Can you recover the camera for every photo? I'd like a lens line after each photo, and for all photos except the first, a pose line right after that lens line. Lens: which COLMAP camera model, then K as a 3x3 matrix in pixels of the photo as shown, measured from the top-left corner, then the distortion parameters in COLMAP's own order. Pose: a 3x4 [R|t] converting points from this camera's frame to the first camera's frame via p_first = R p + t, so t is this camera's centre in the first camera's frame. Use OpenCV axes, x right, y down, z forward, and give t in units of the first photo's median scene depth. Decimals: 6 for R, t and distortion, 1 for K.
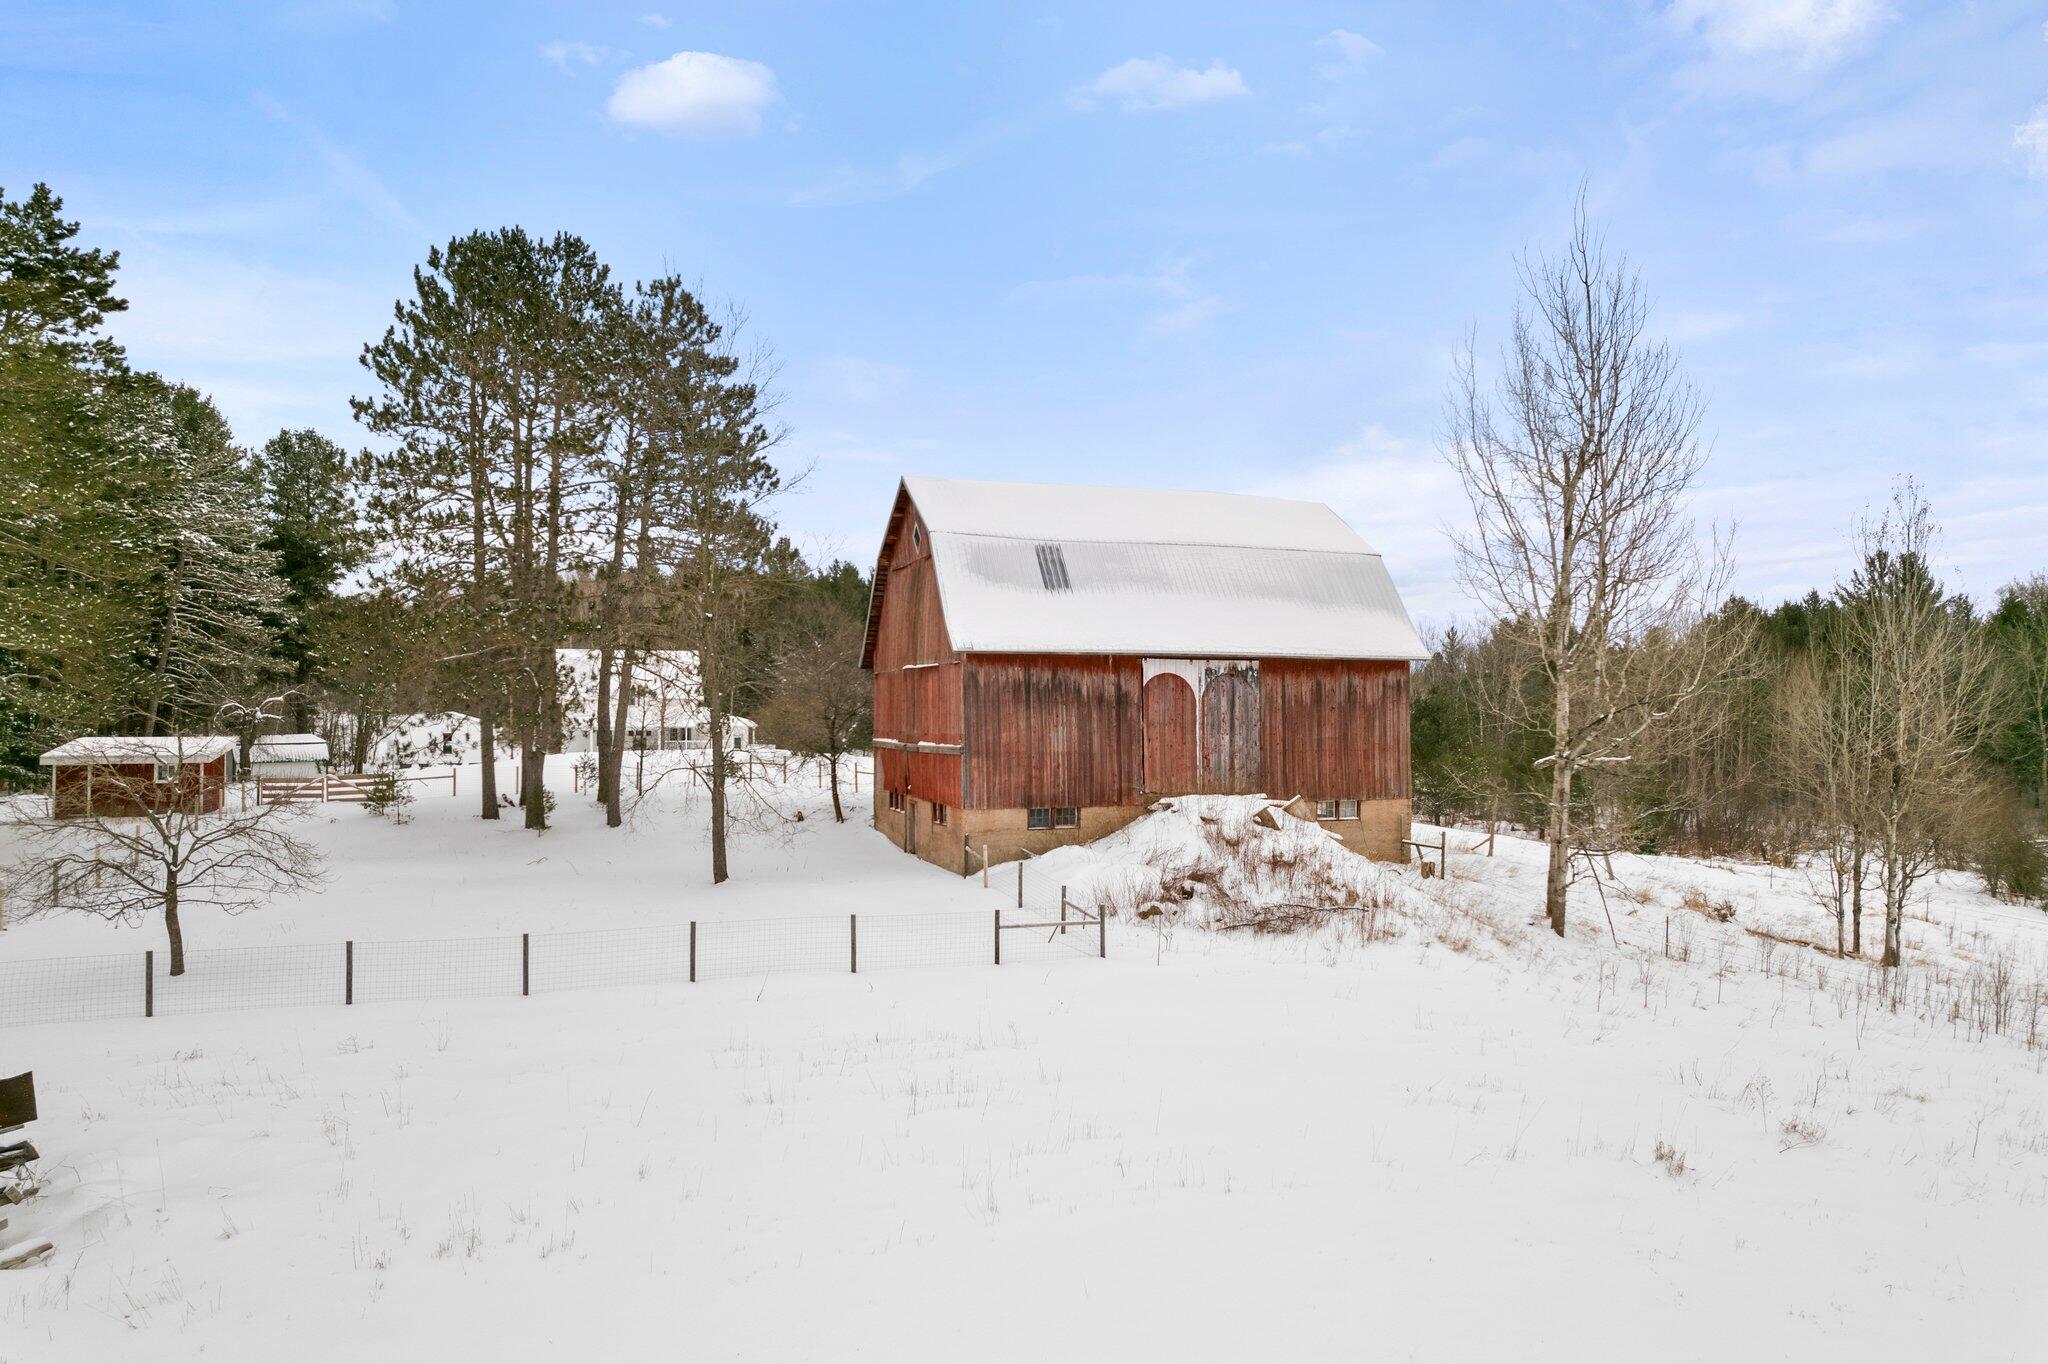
lens RADIAL K [[1302.7, 0, 1029.3], [0, 1302.7, 676.3], [0, 0, 1]] dist [-0.076210, 0.068092]
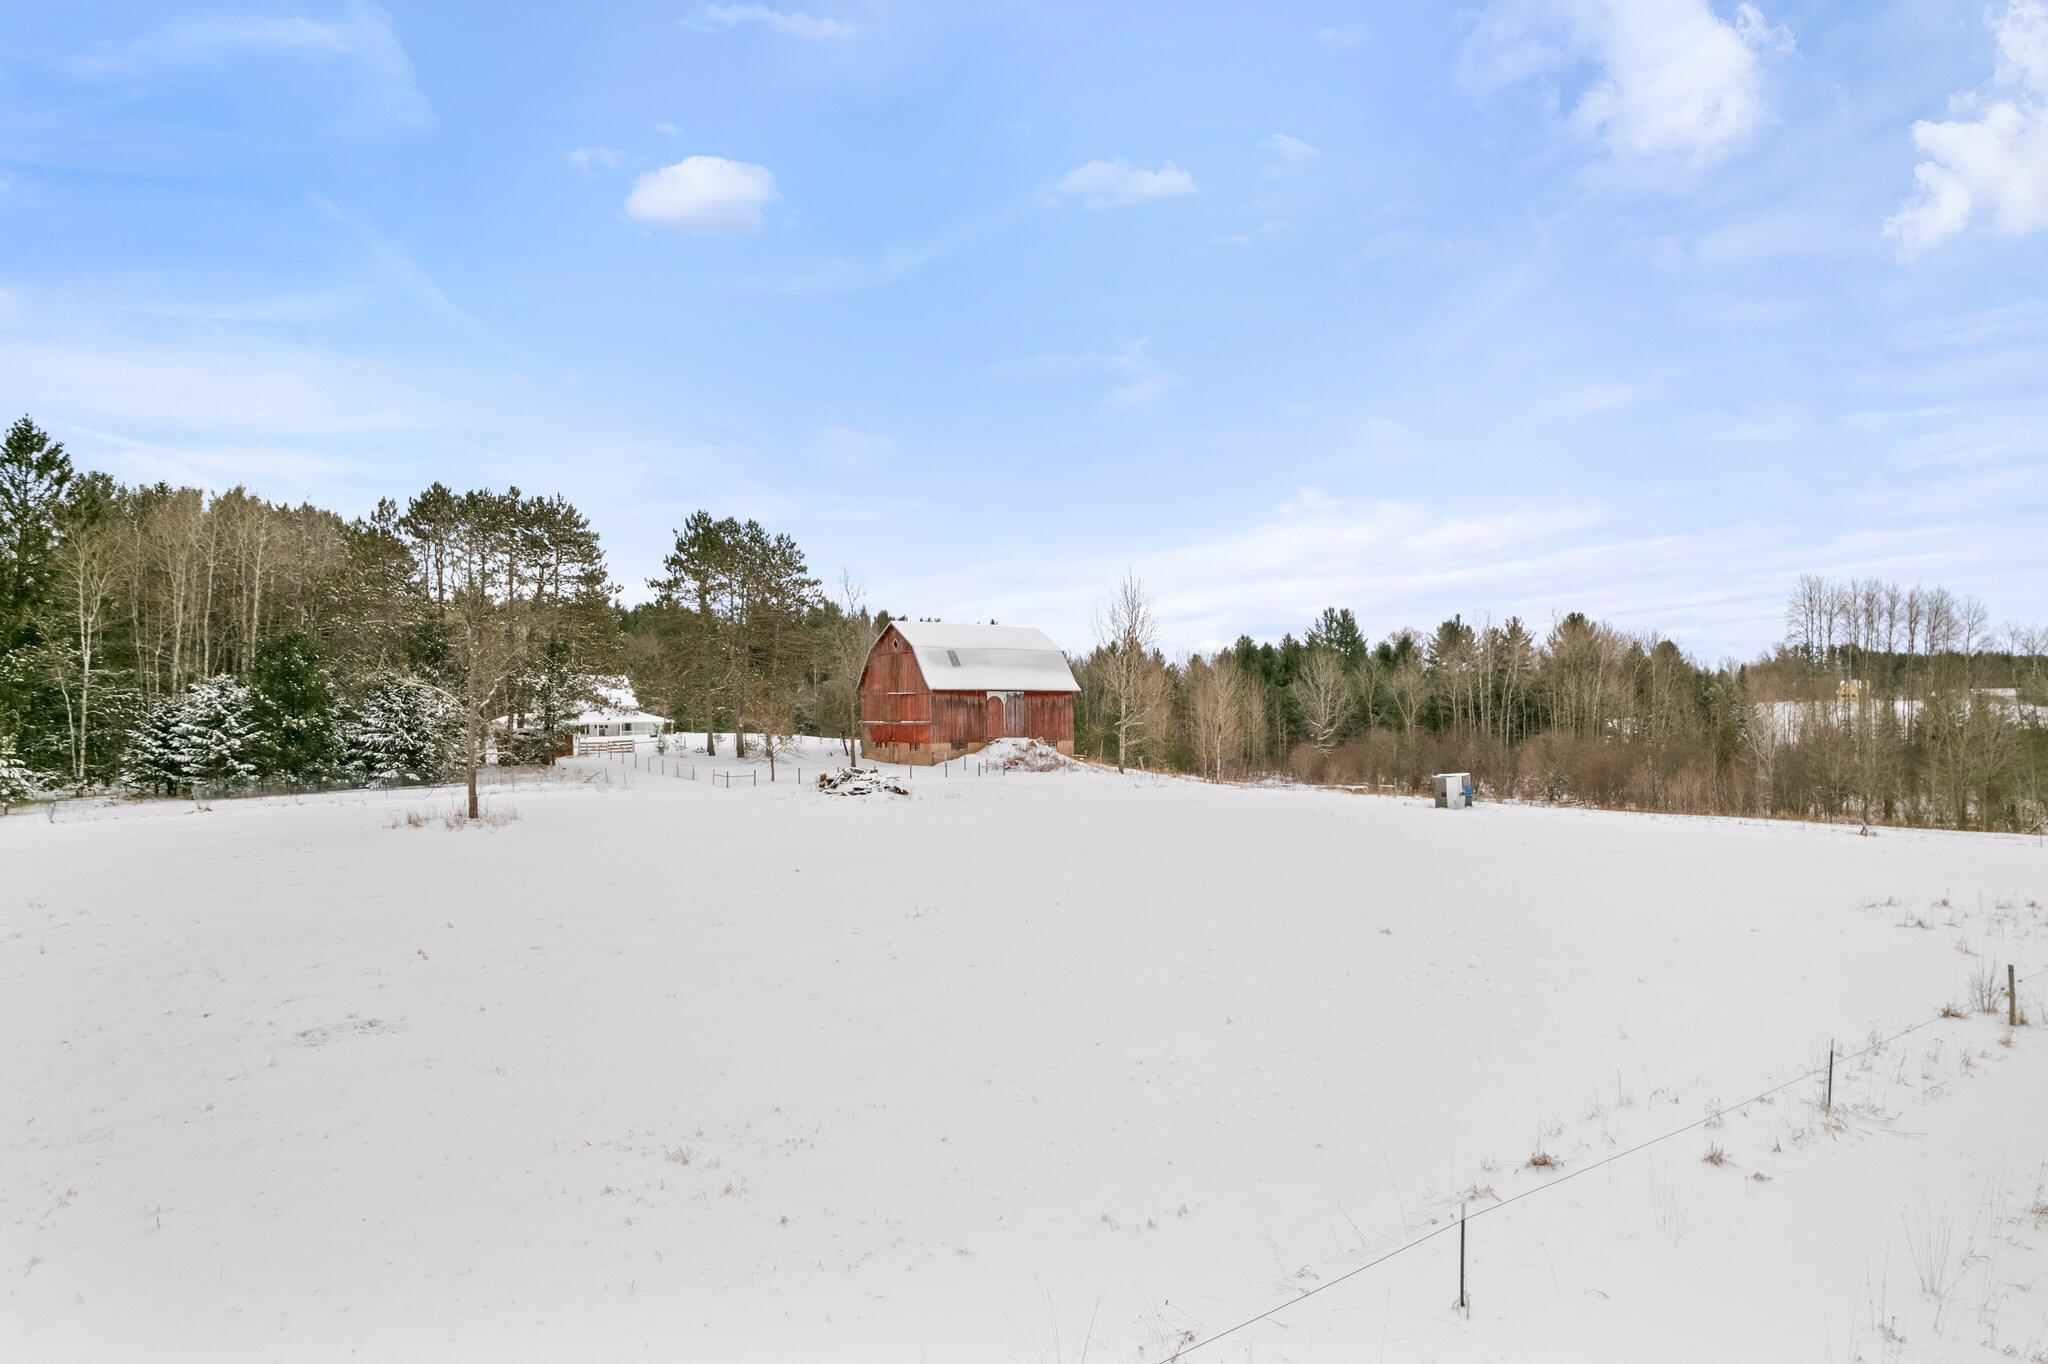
lens RADIAL K [[1302.7, 0, 1029.3], [0, 1302.7, 676.3], [0, 0, 1]] dist [-0.076210, 0.068092]
pose [[0.954550, 0.001062, 0.298049, -0.689016], [0.000271, 0.999990, -0.004429, -0.034143], [-0.298051, 0.004308, 0.954540, -1.796413]]
